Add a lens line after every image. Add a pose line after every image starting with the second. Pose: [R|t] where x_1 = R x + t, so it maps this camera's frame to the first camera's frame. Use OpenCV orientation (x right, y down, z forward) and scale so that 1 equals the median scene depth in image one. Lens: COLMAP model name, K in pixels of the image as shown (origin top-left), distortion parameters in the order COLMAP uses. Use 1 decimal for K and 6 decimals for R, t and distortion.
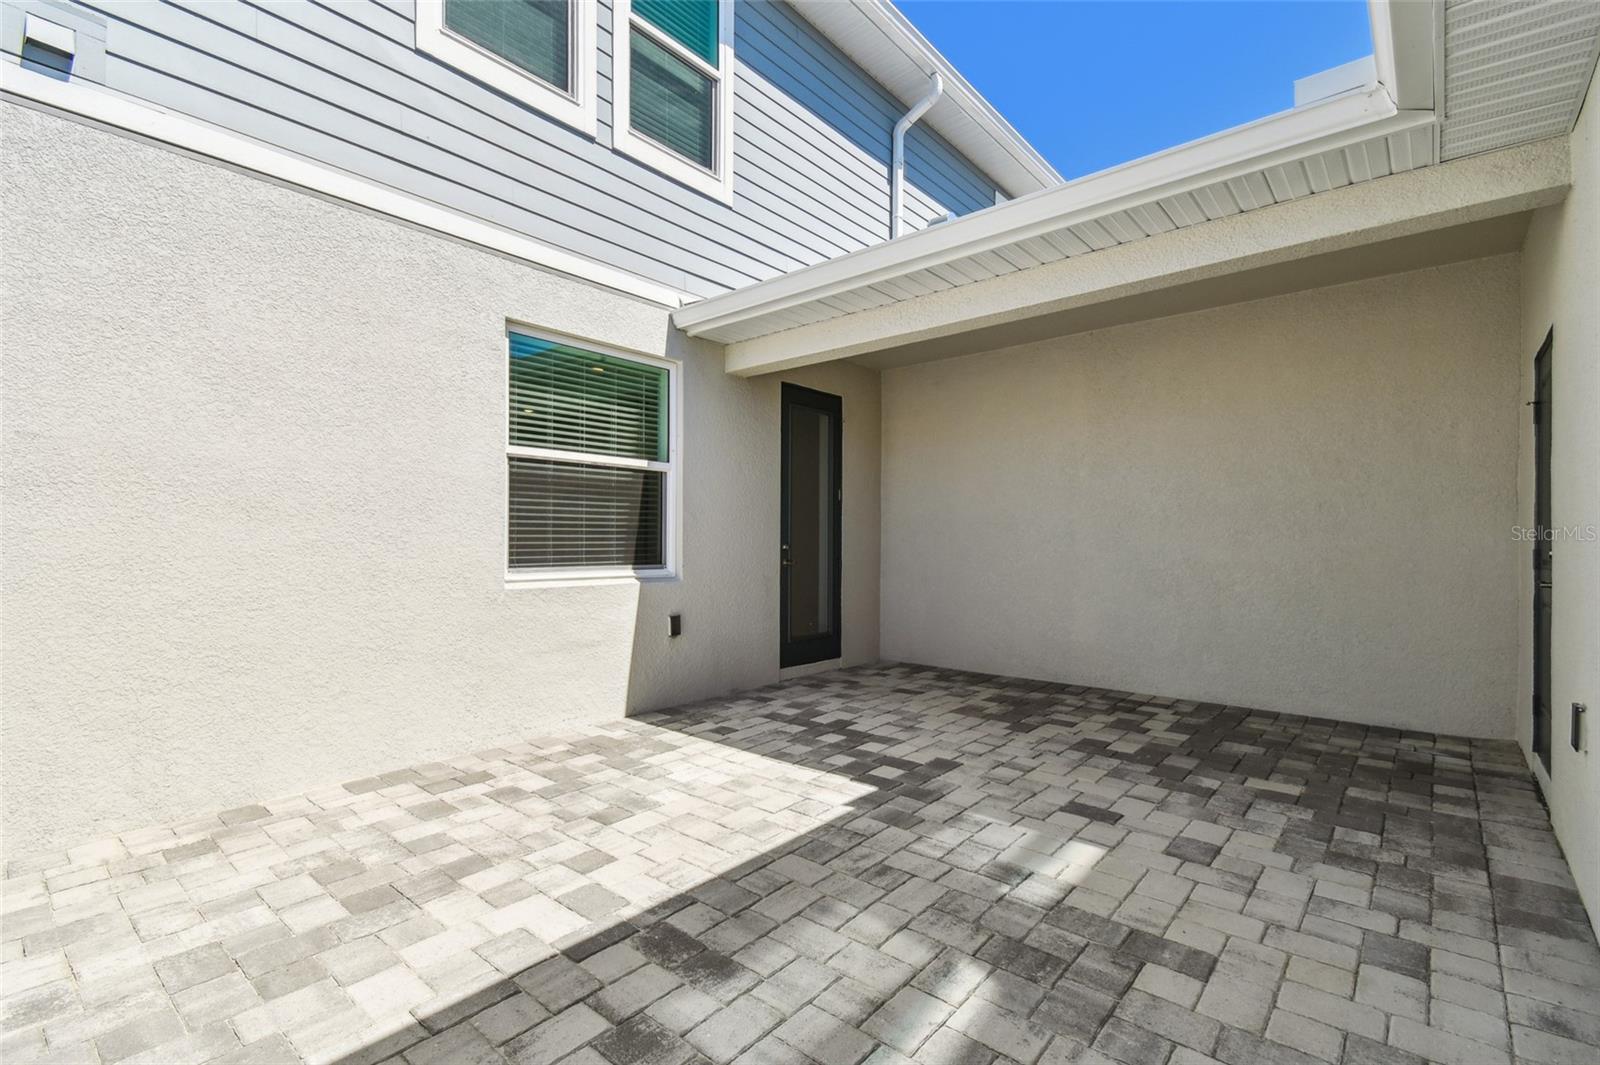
lens RADIAL K [[728.5, 0, 809.7], [0, 728.5, 540.9], [0, 0, 1]] dist [0.050681, -0.027085]
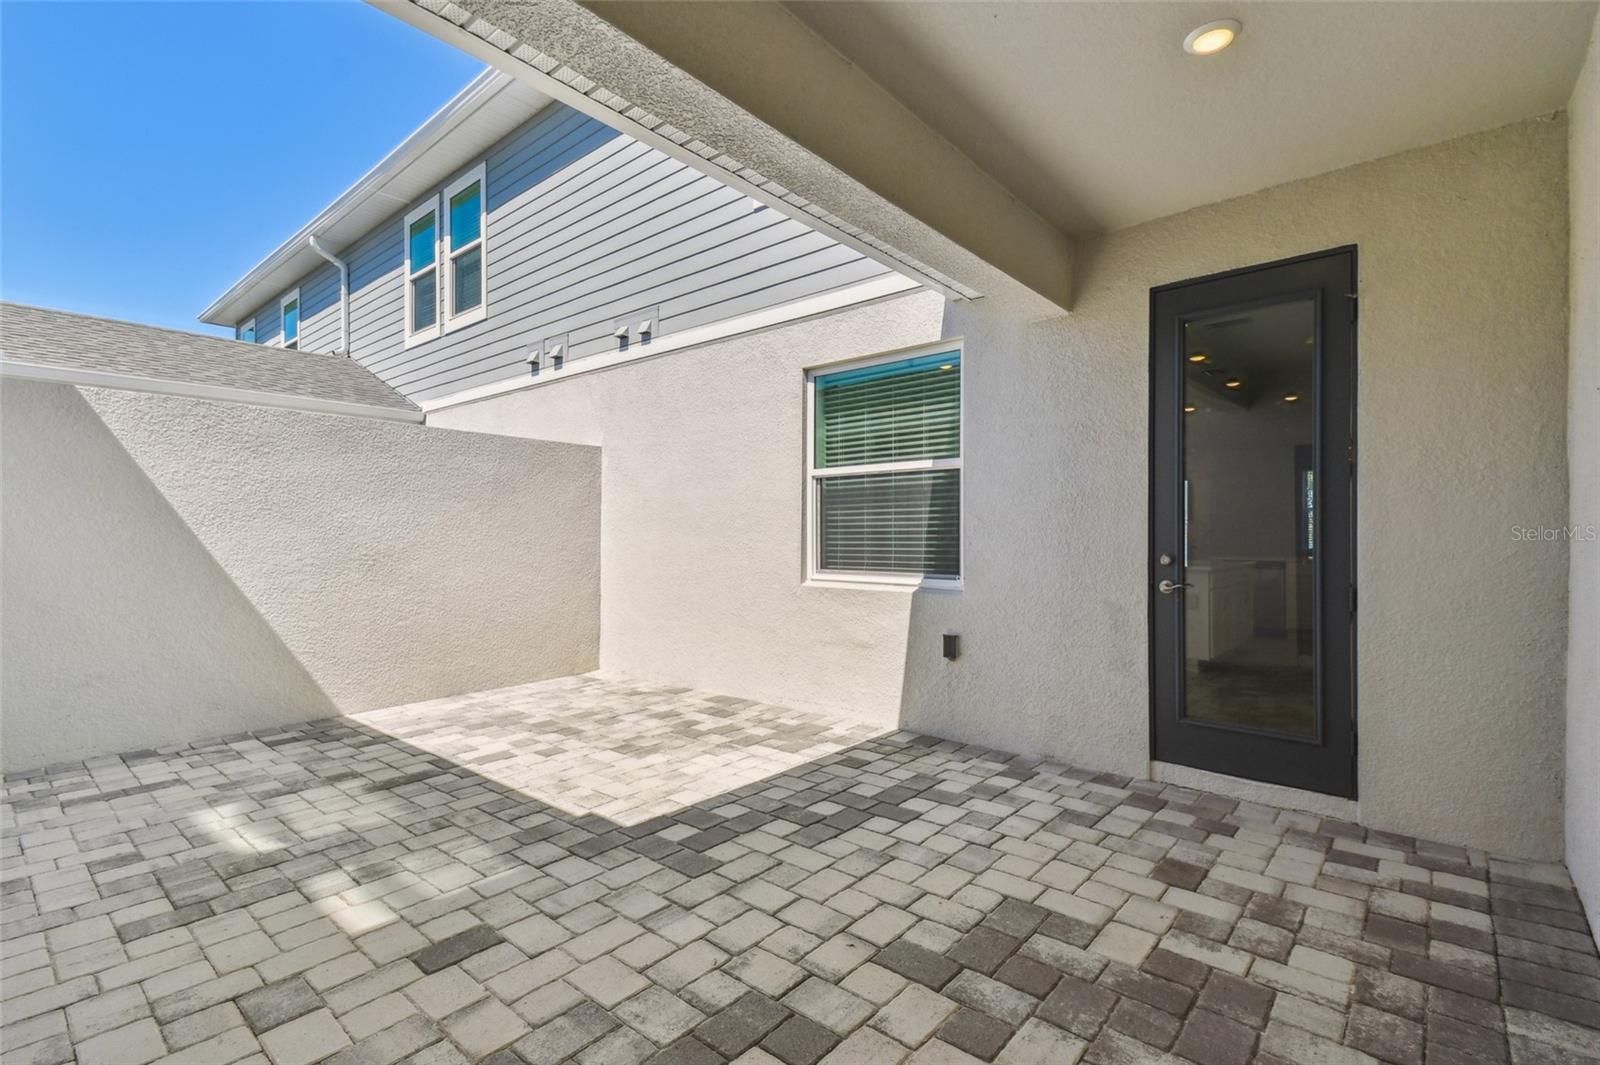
lens RADIAL K [[728.5, 0, 809.7], [0, 728.5, 540.9], [0, 0, 1]] dist [0.050681, -0.027085]
pose [[-0.014719, 0.002479, -0.999889, 0.903360], [0.000870, 0.999997, 0.002467, -0.014608], [0.999891, -0.000834, -0.014721, 1.127150]]
